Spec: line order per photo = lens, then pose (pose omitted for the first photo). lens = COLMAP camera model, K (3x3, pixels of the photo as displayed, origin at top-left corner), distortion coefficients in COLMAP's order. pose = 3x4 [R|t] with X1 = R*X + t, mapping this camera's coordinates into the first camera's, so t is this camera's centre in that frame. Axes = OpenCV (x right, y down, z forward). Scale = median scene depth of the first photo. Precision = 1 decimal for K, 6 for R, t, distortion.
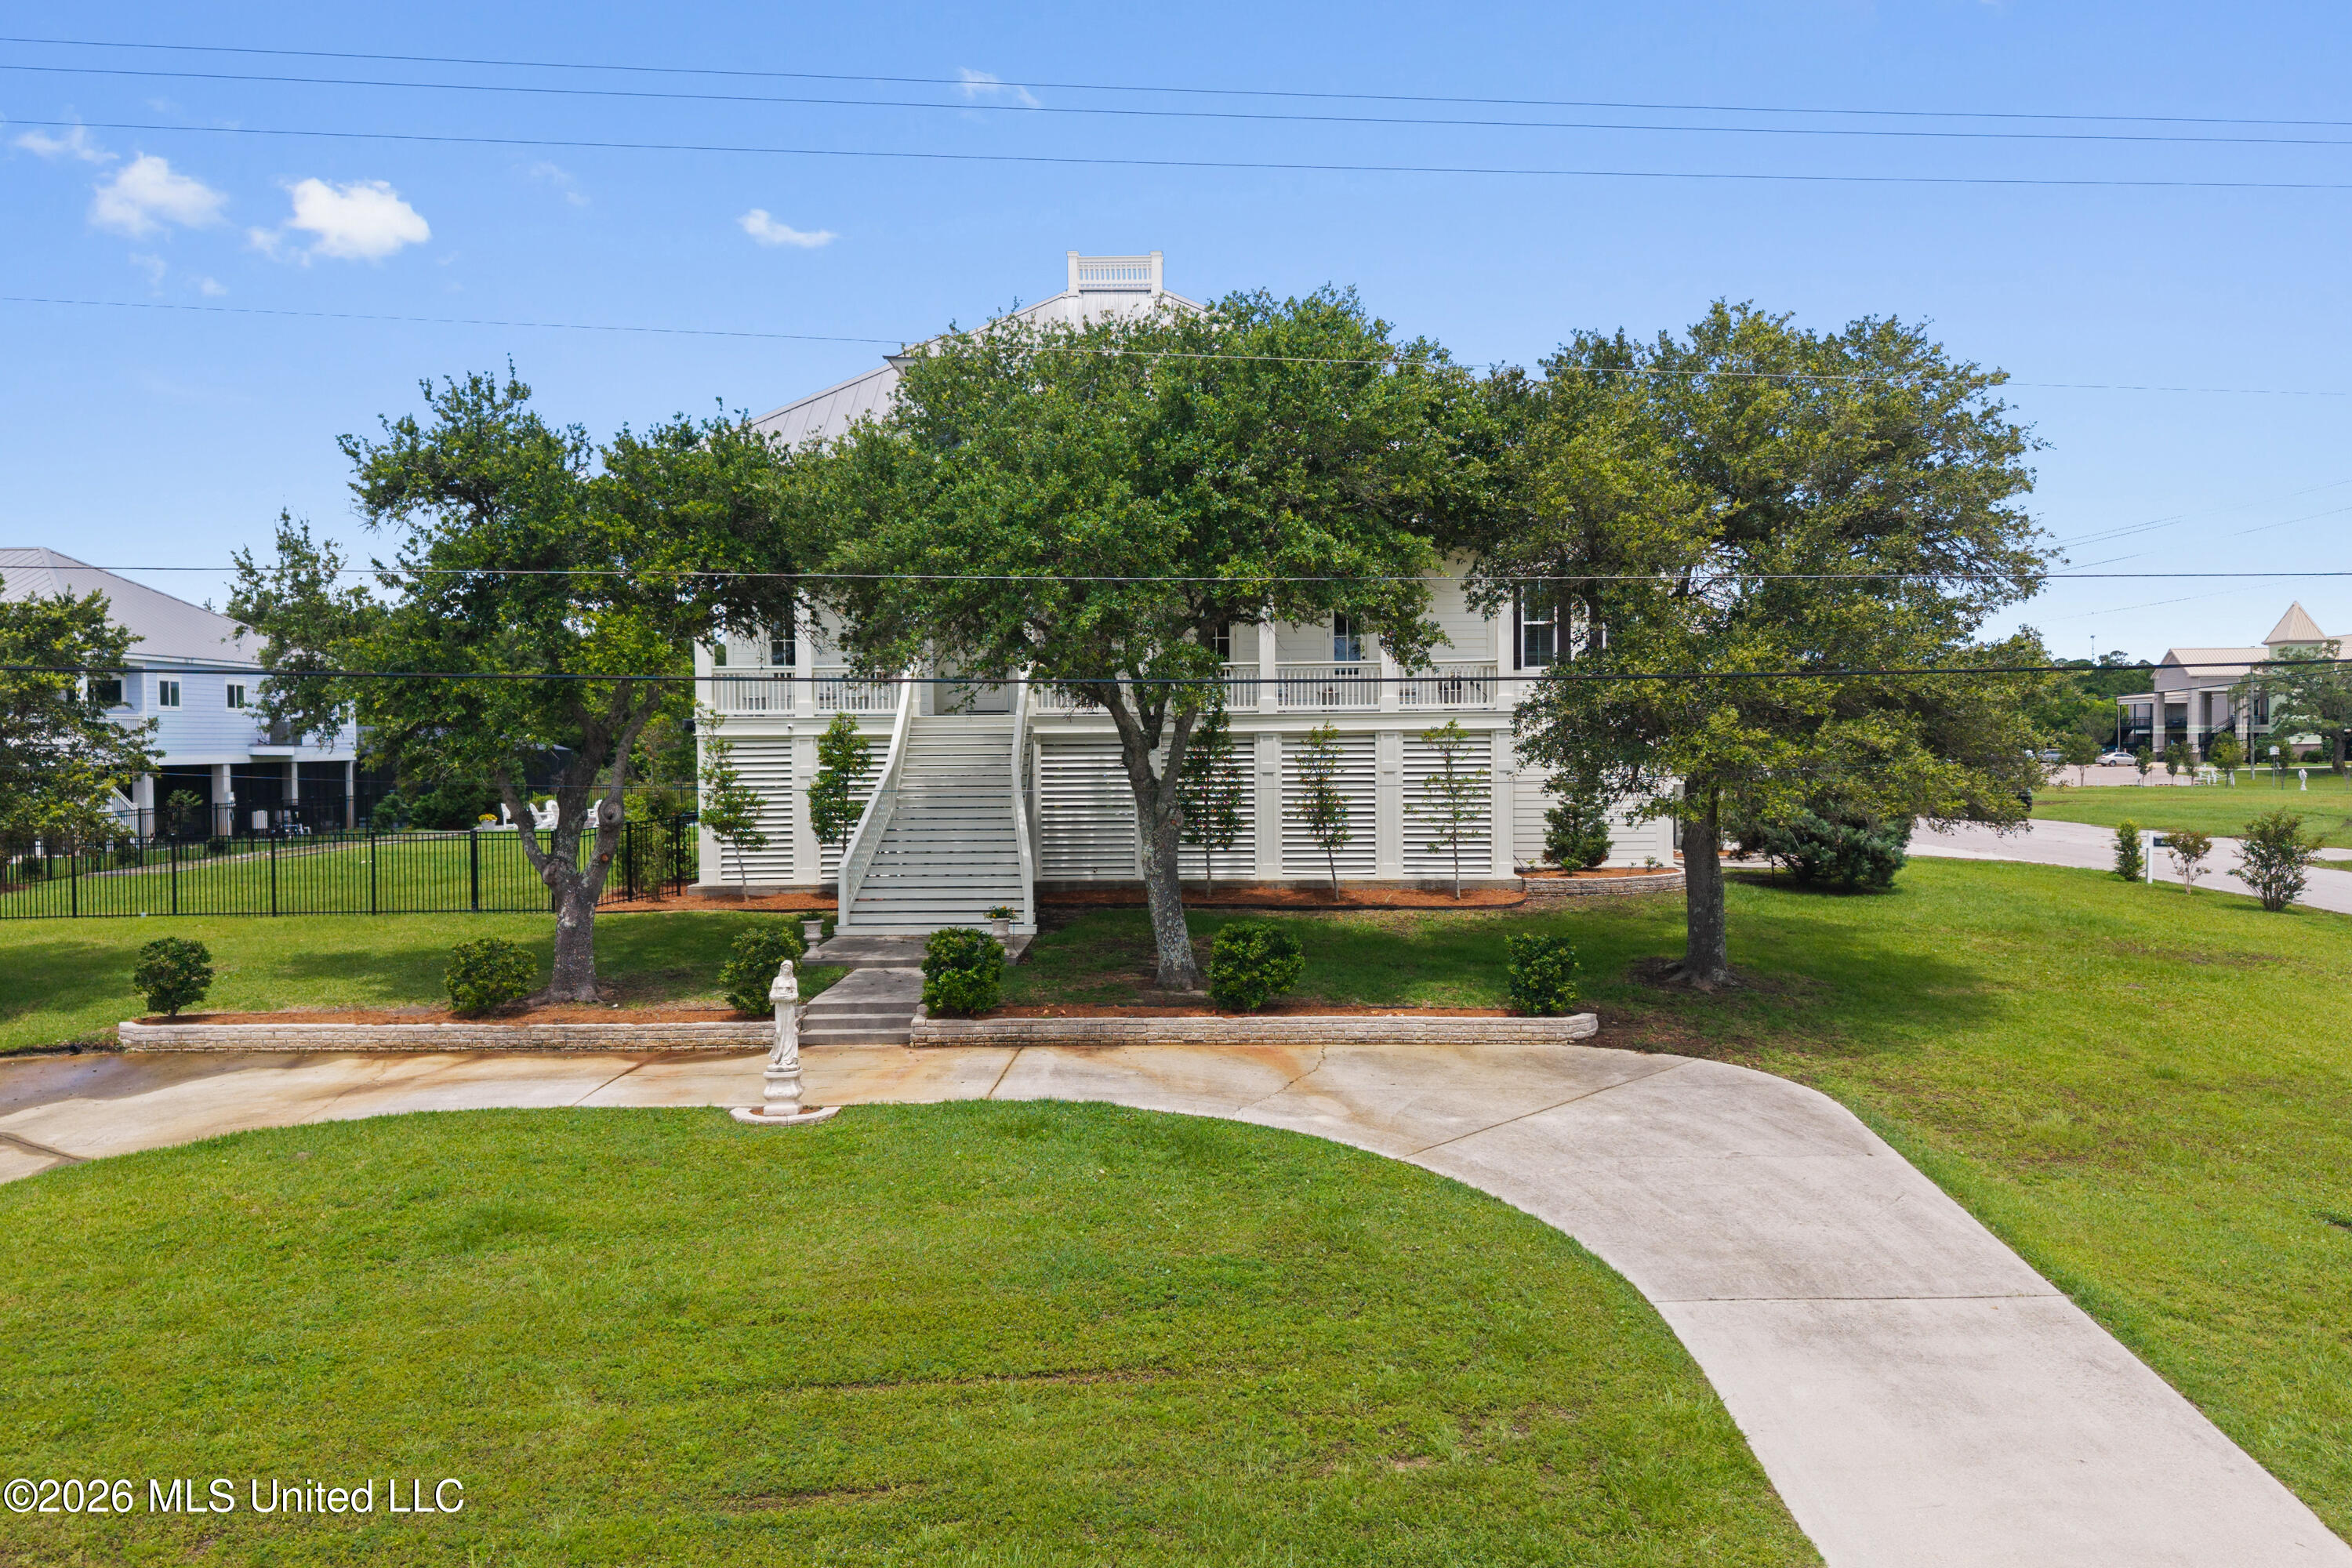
lens RADIAL K [[1878.9, 0, 1176.0], [0, 1878.9, 784.0], [0, 0, 1]] dist [0.016276, -0.011594]
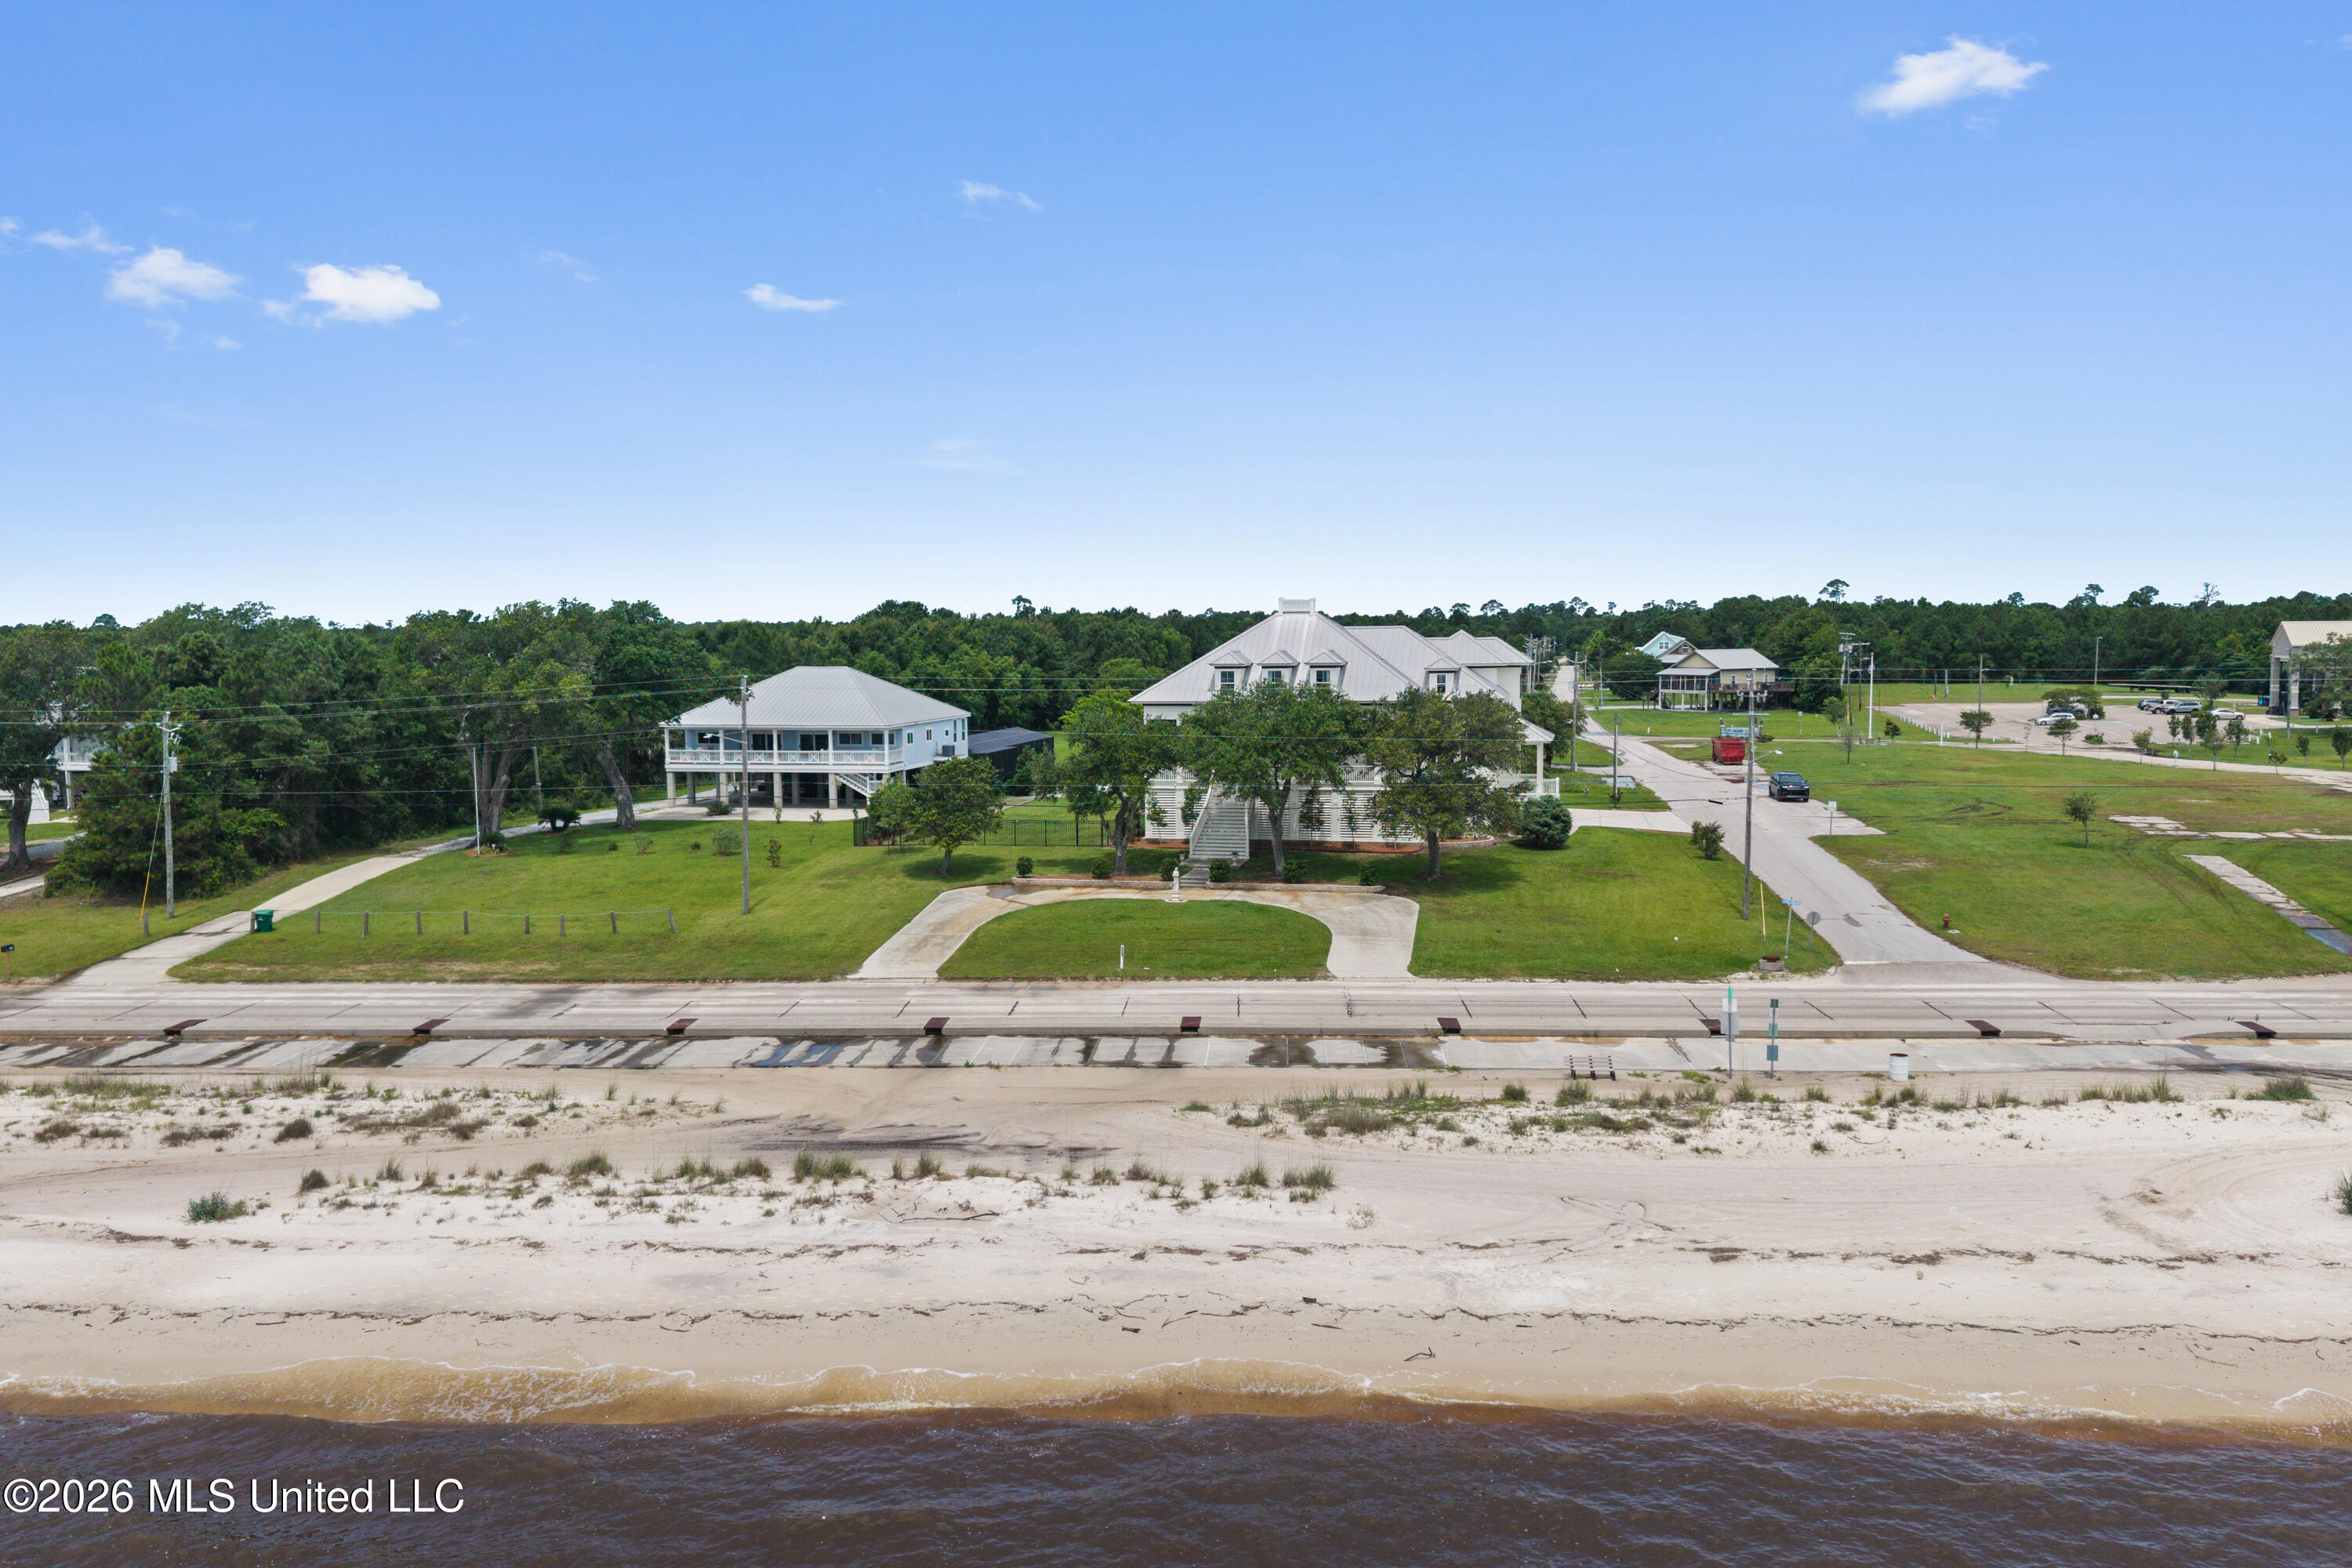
lens RADIAL K [[1878.9, 0, 1176.0], [0, 1878.9, 784.0], [0, 0, 1]] dist [0.016276, -0.011594]
pose [[0.981299, 0.018092, -0.191636, 0.521210], [-0.006298, 0.998058, 0.061977, -0.308103], [0.192385, -0.059611, 0.979507, -2.721033]]
